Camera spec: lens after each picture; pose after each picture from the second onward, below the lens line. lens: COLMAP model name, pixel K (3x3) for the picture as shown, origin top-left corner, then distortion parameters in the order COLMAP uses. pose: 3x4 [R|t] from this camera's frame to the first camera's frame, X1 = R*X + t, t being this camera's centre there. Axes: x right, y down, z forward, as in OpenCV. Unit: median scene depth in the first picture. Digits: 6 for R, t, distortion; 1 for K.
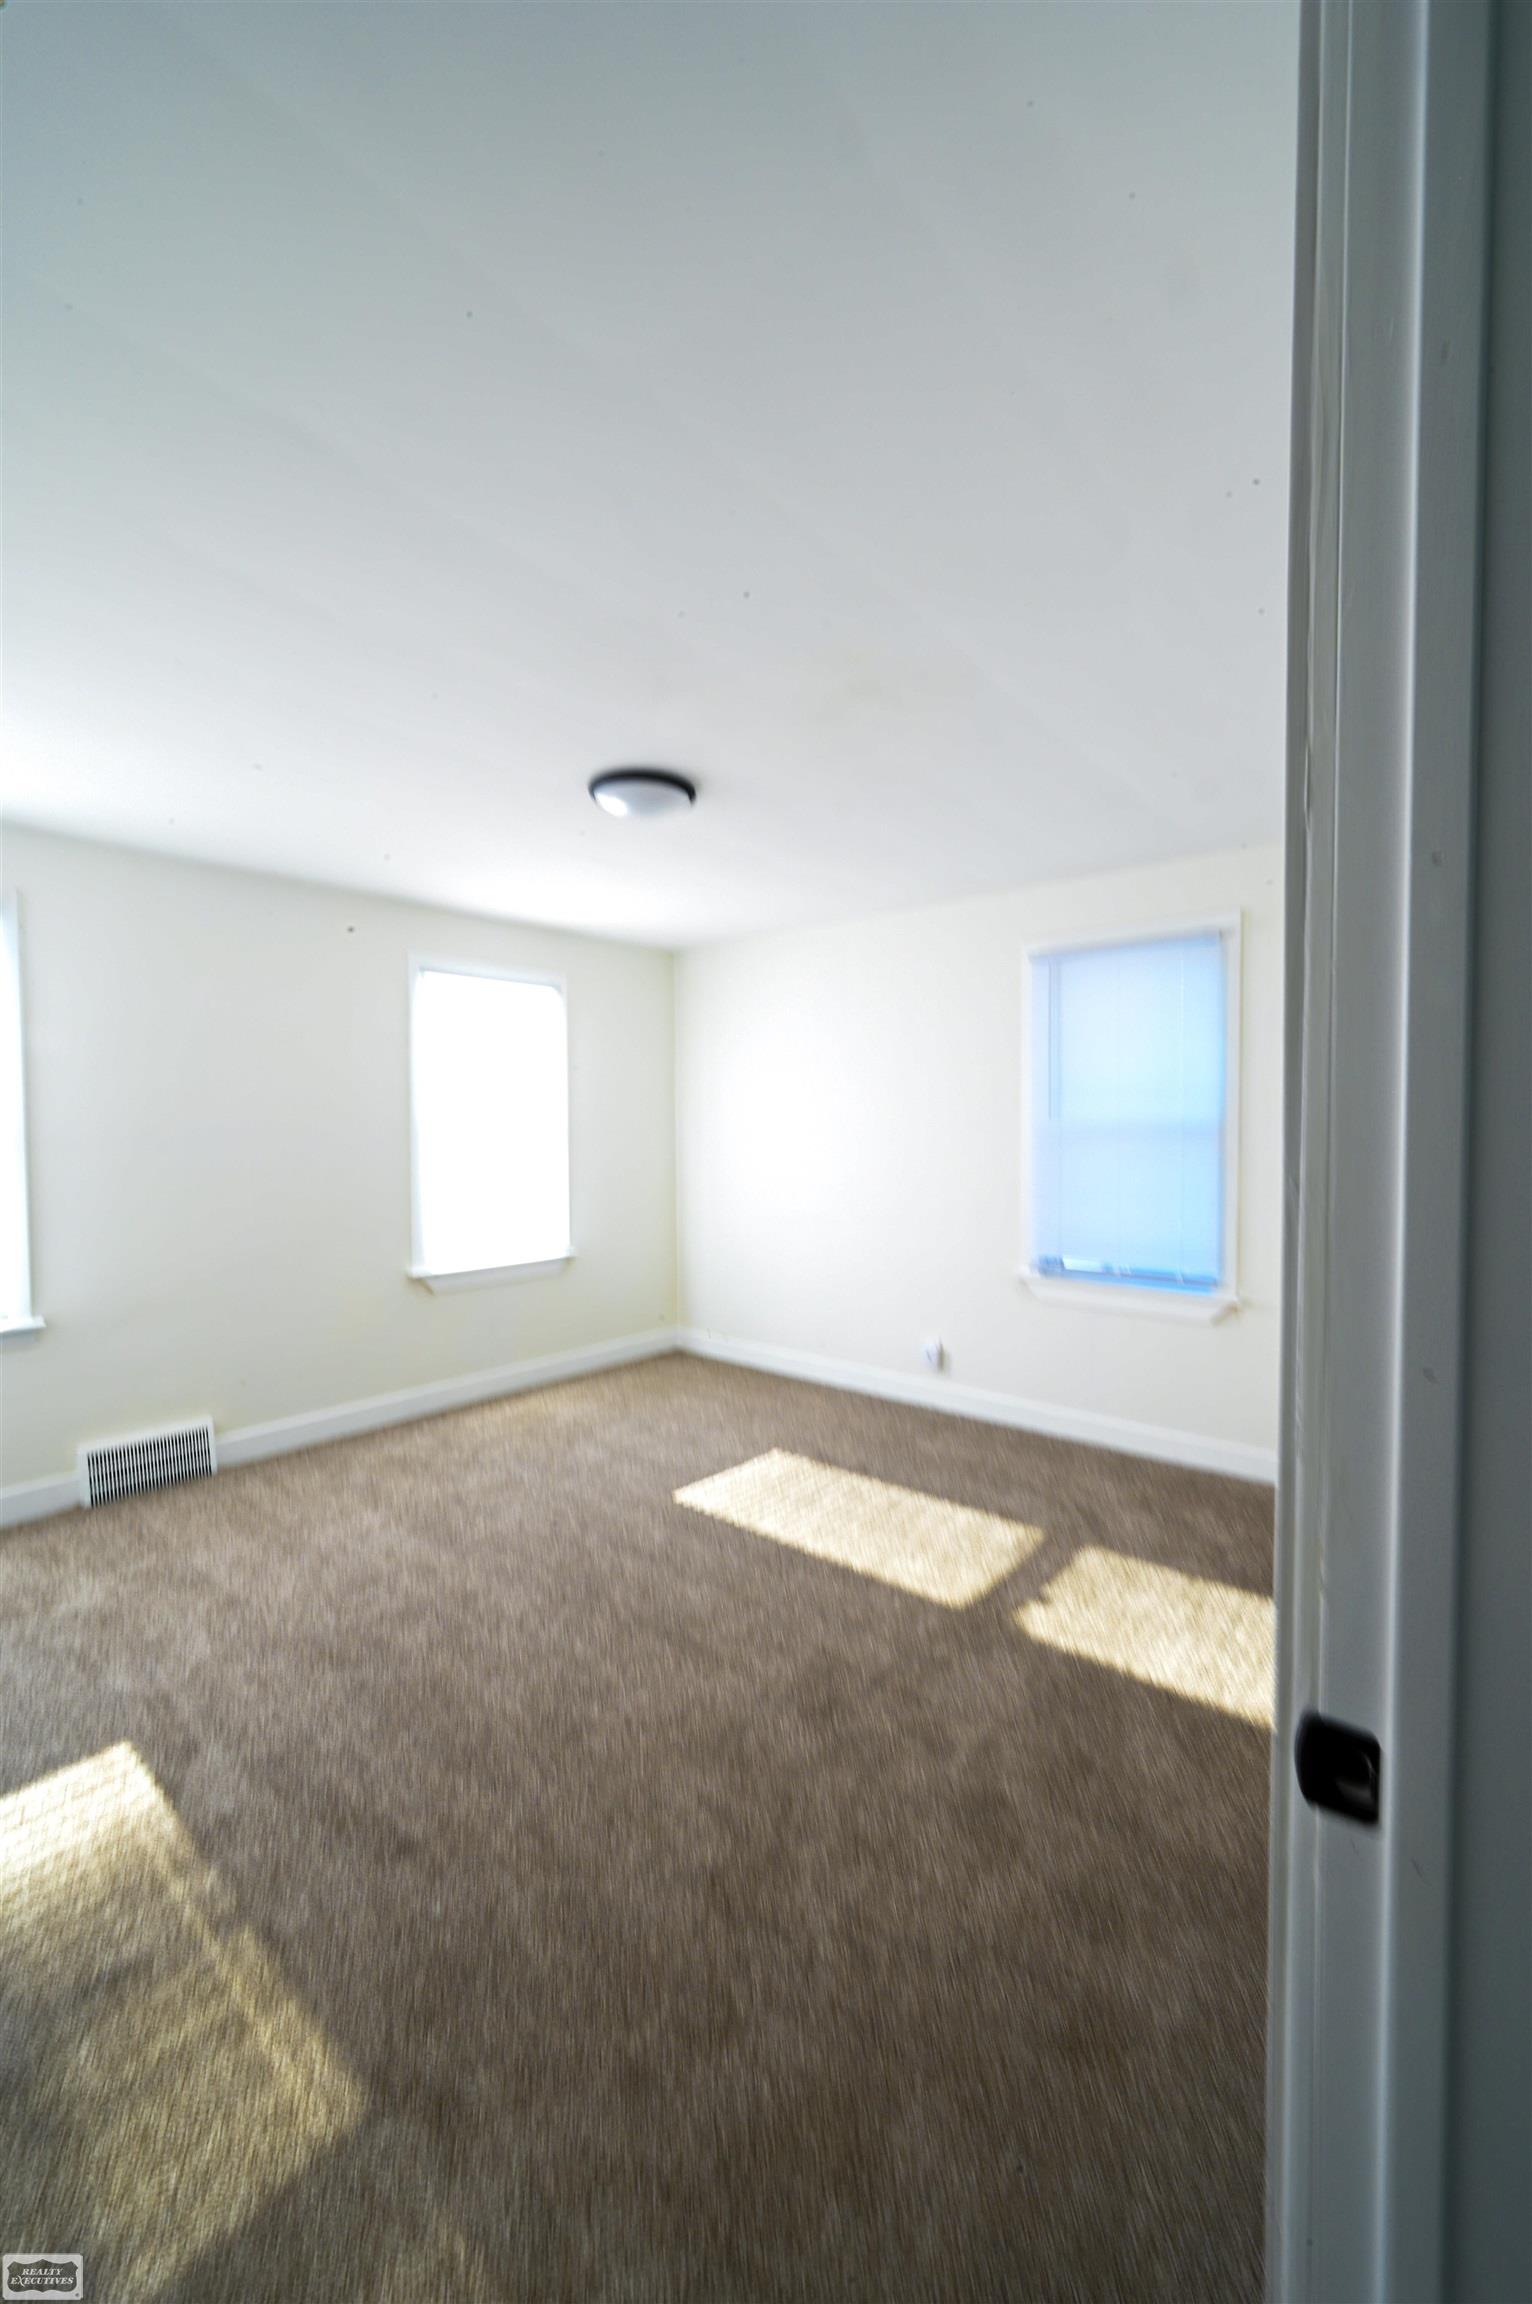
lens RADIAL K [[899.7, 0, 761.0], [0, 899.7, 1156.2], [0, 0, 1]] dist [-0.004120, -0.000123]
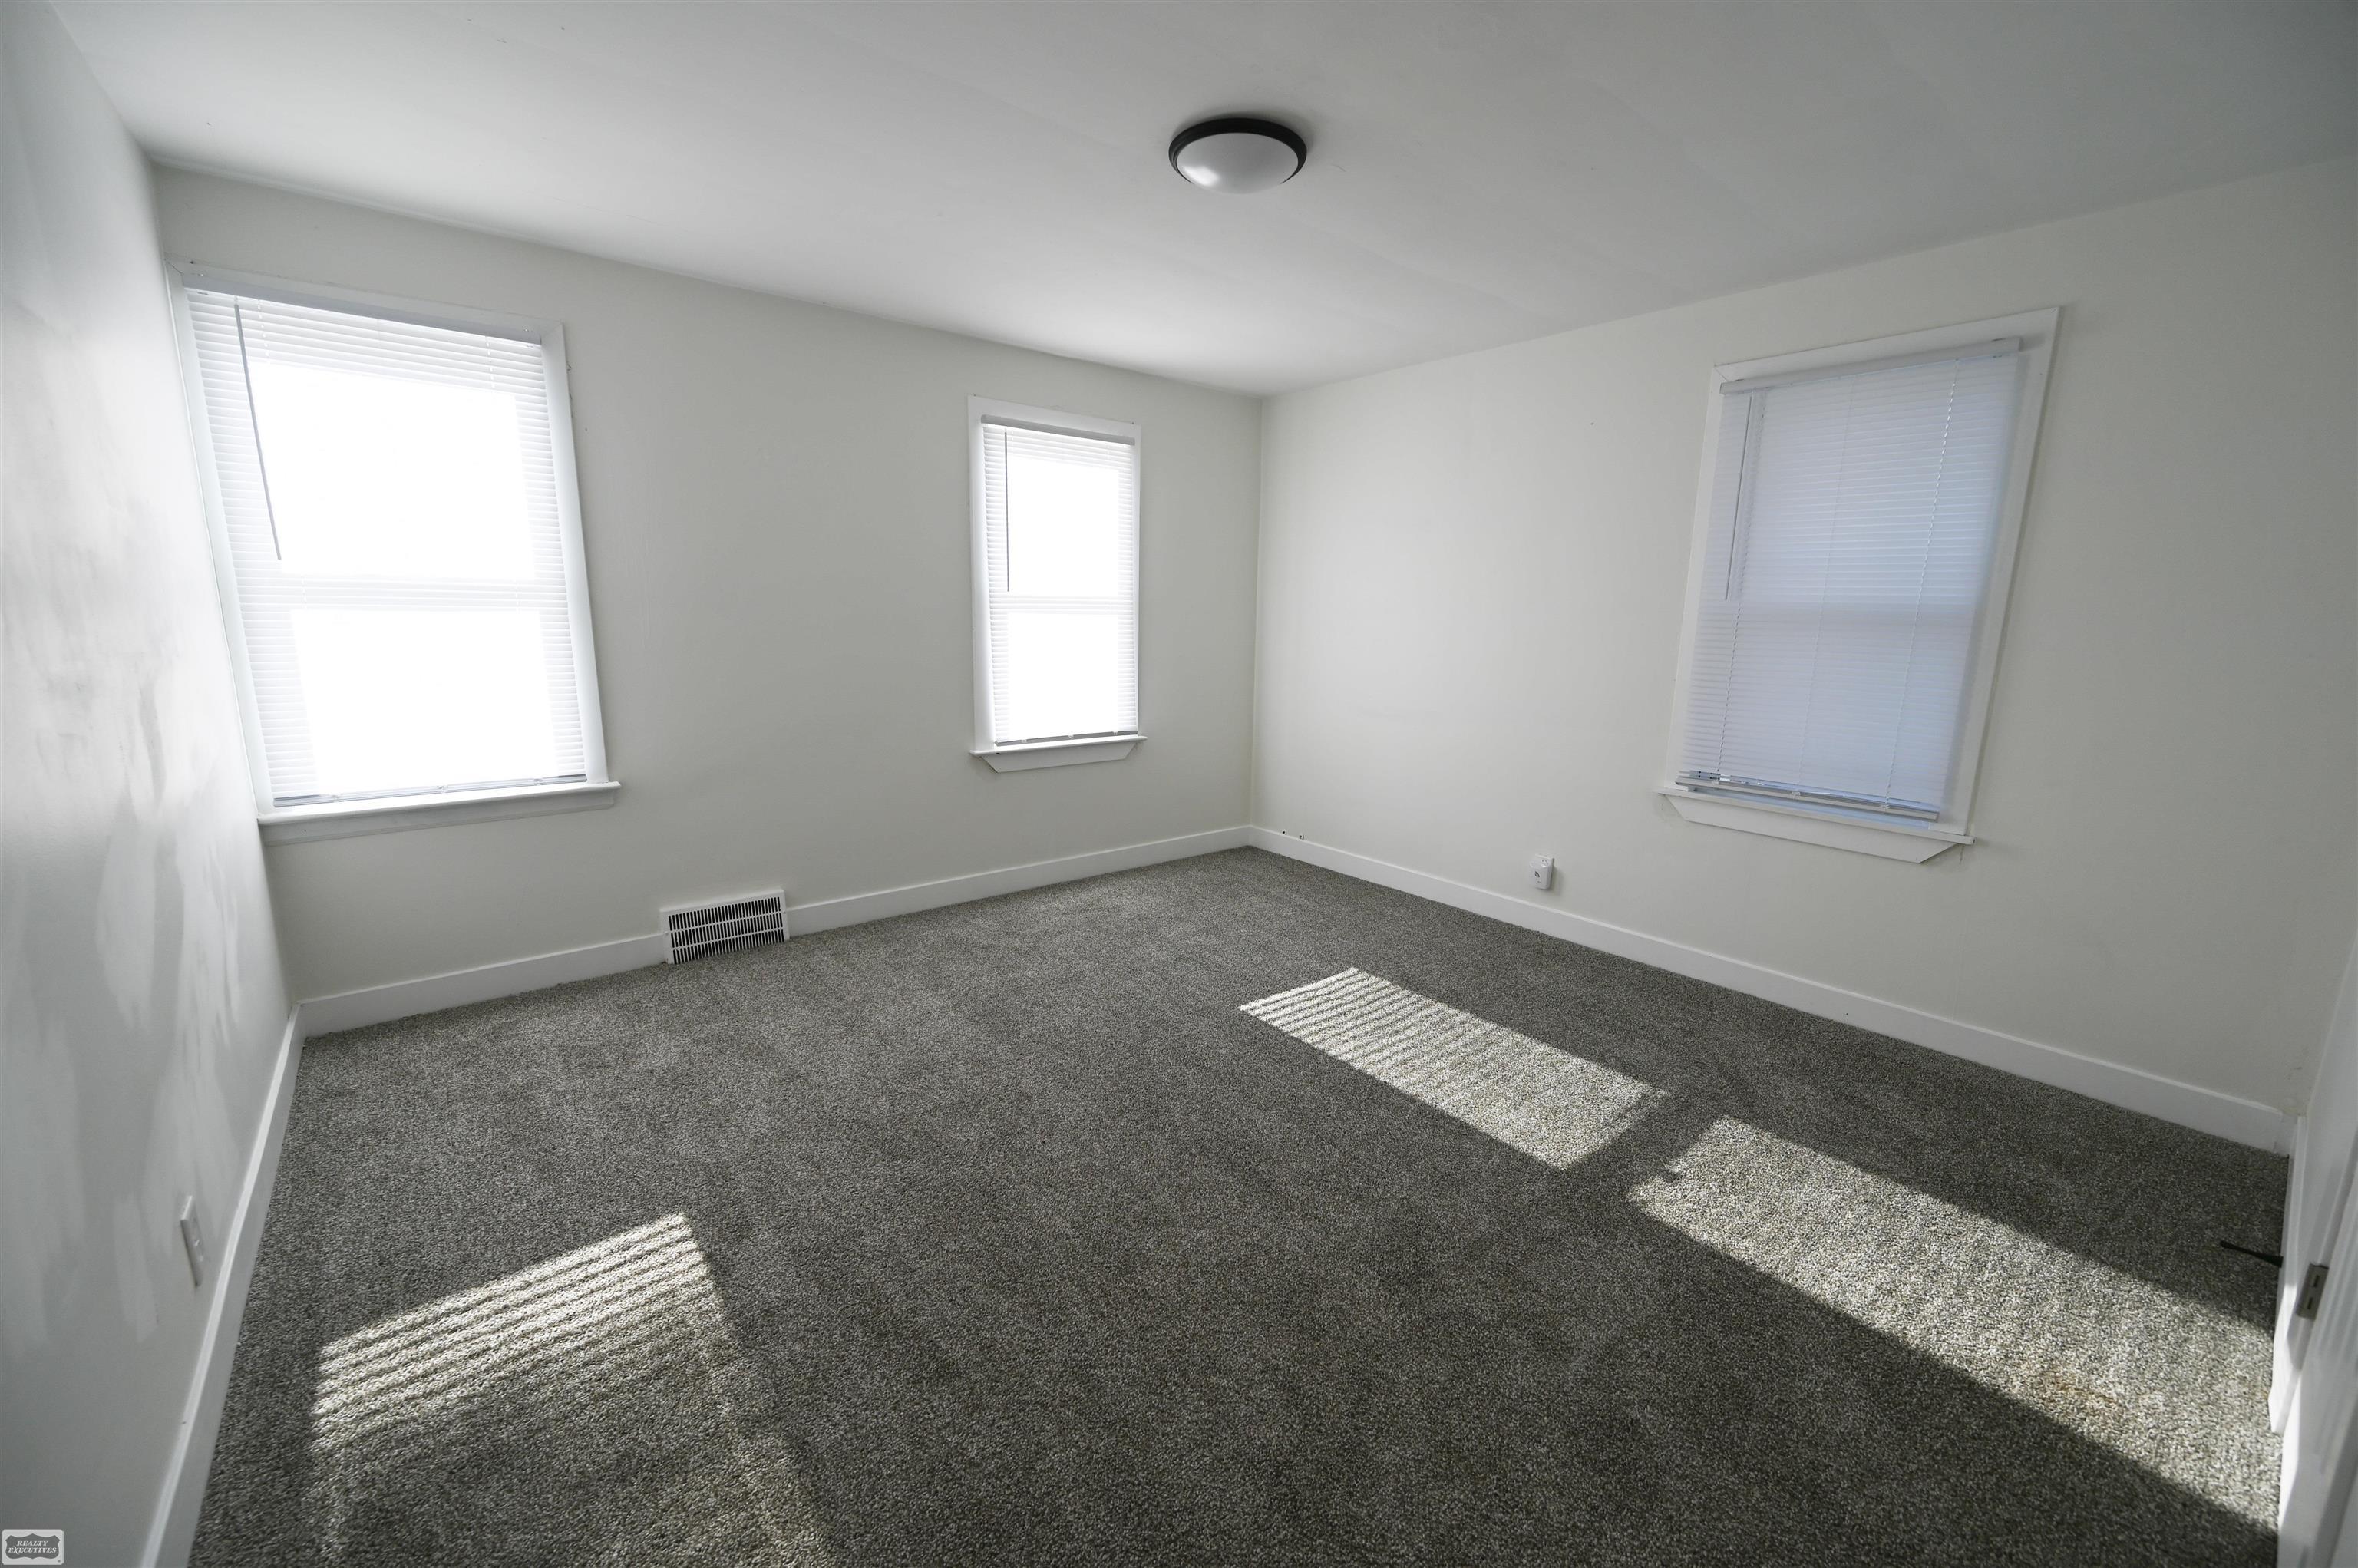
lens RADIAL K [[937.1, 0, 1202.9], [0, 937.1, 786.4], [0, 0, 1]] dist [-0.000773, -0.000044]
pose [[0.988930, 0.052465, -0.138799, -0.018272], [-0.030839, 0.987652, 0.153600, 0.010492], [0.145144, -0.147619, 0.978336, 0.109592]]
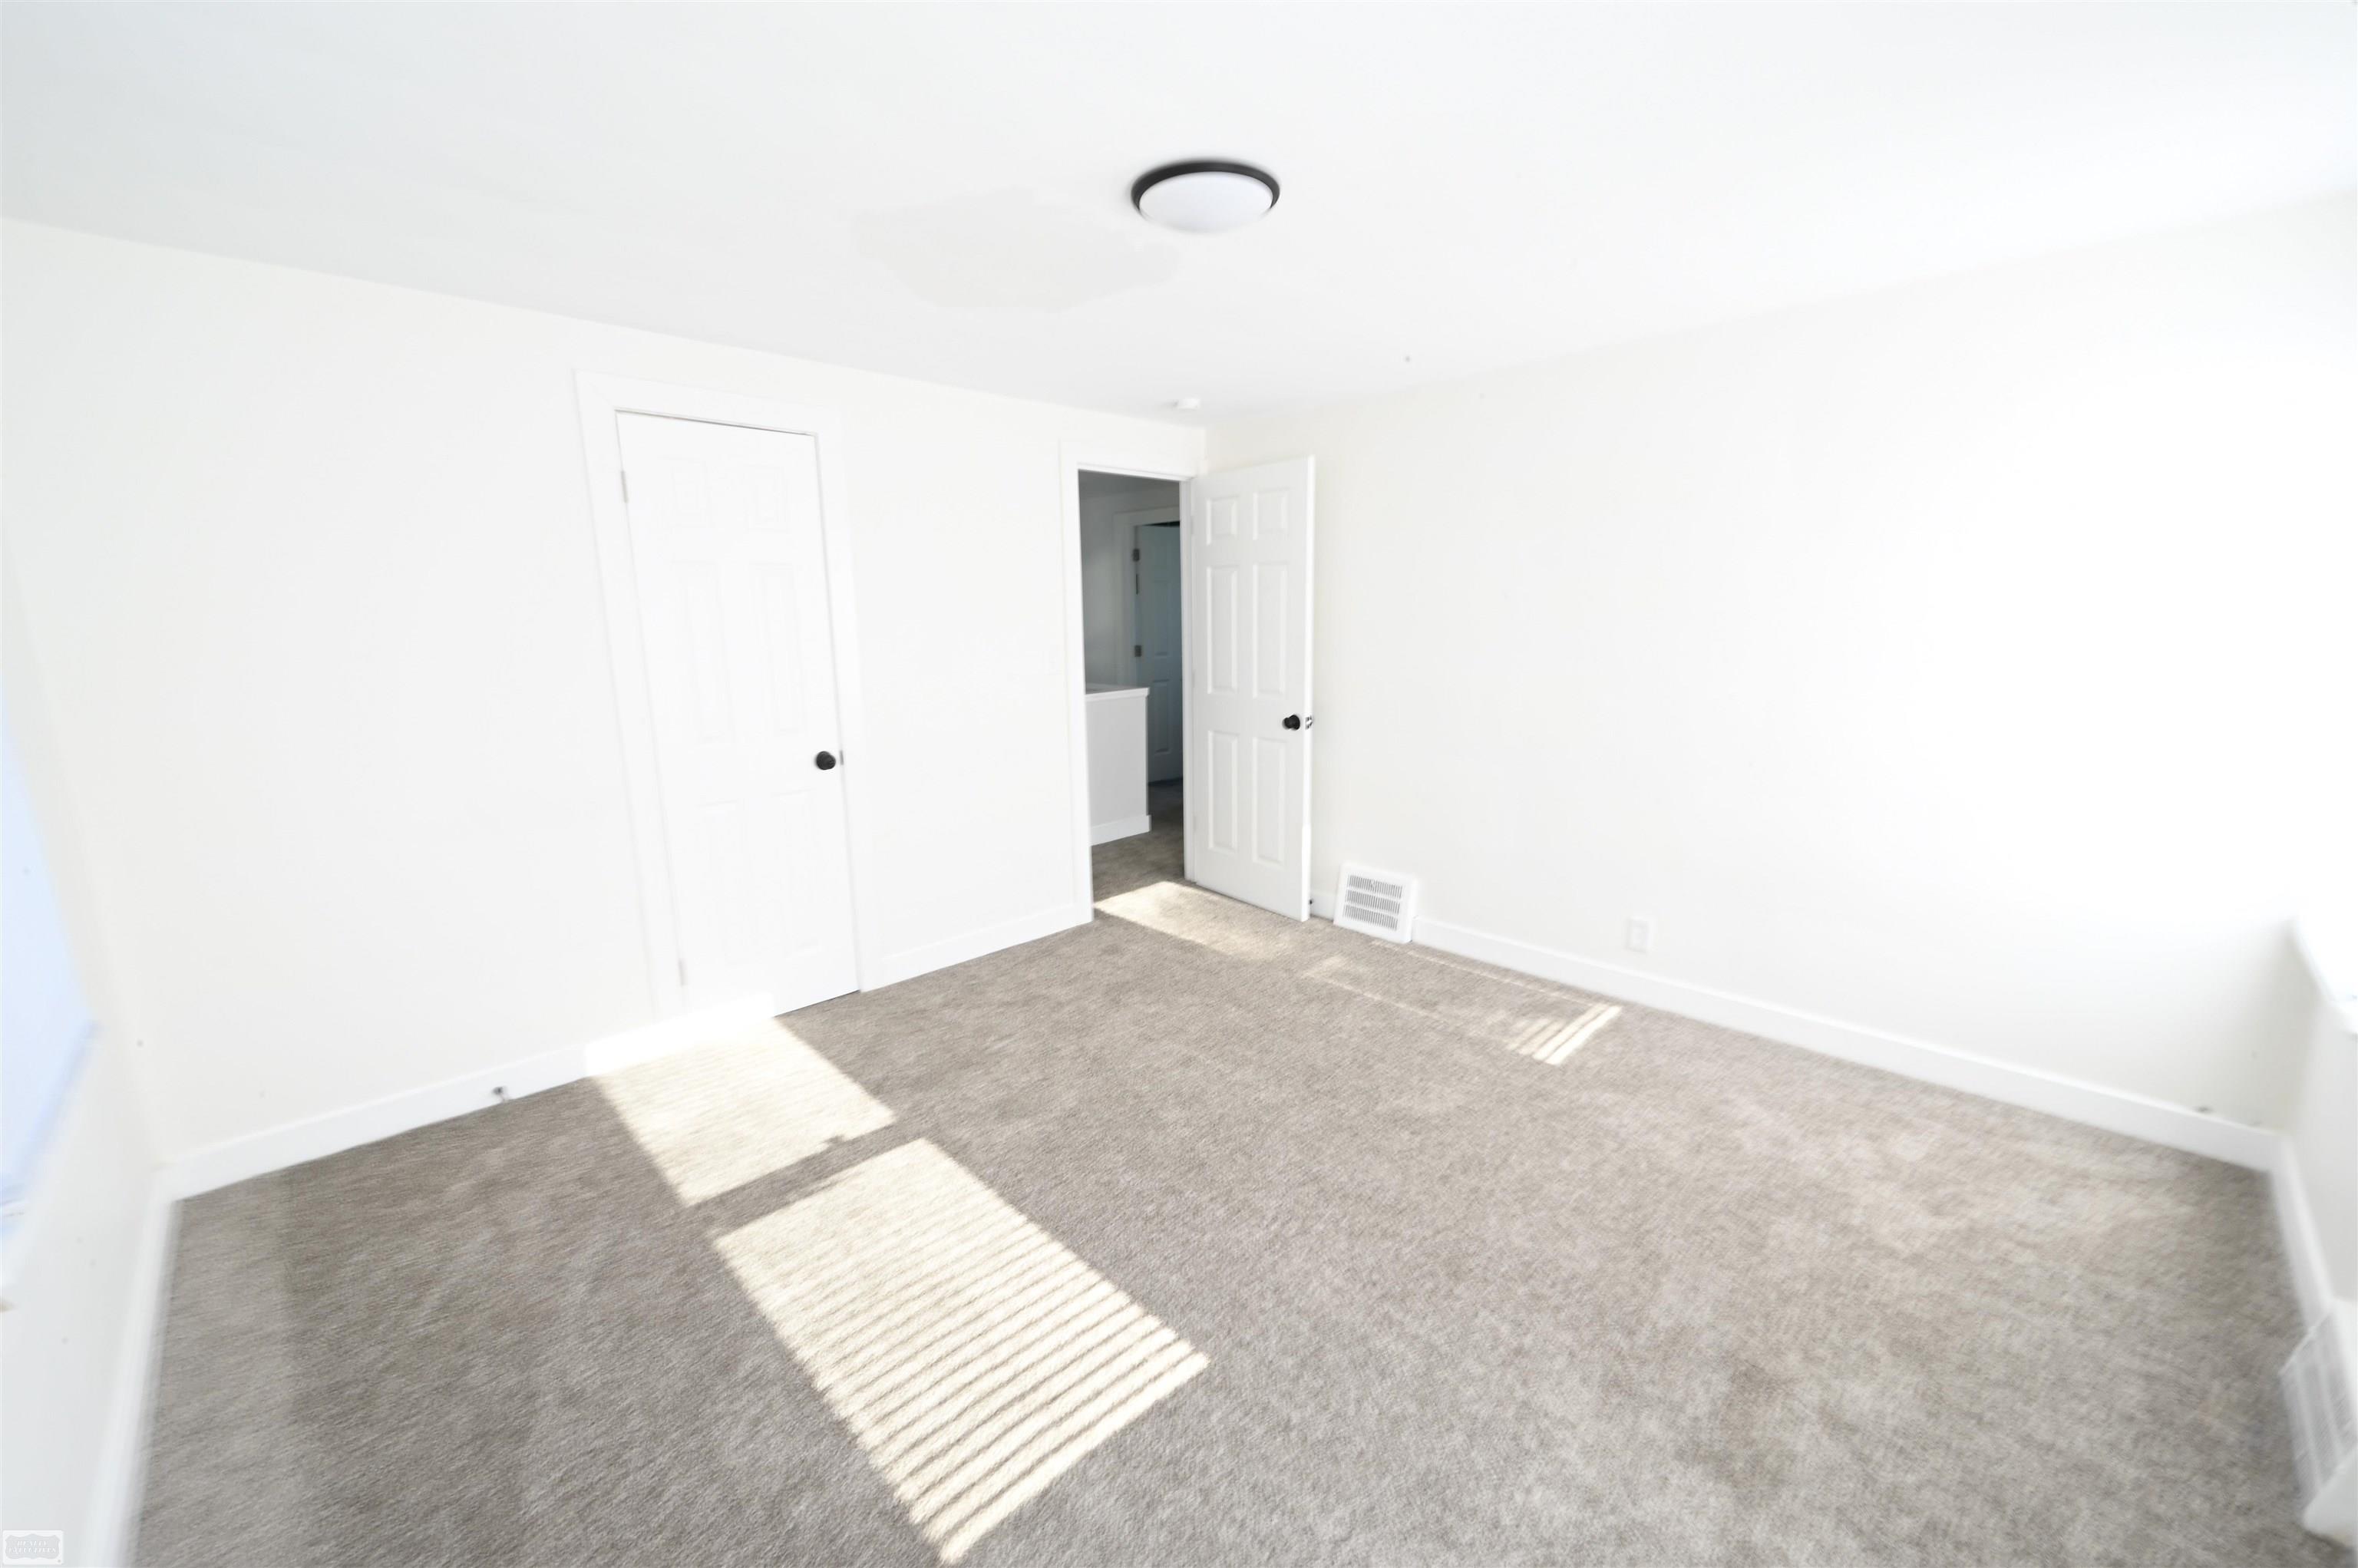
lens RADIAL K [[937.1, 0, 1202.9], [0, 937.1, 786.4], [0, 0, 1]] dist [-0.000773, -0.000044]
pose [[-0.997556, -0.005708, 0.069633, -0.148271], [0.011335, 0.970231, 0.241918, -0.121060], [-0.068941, 0.242116, -0.967795, 1.556131]]
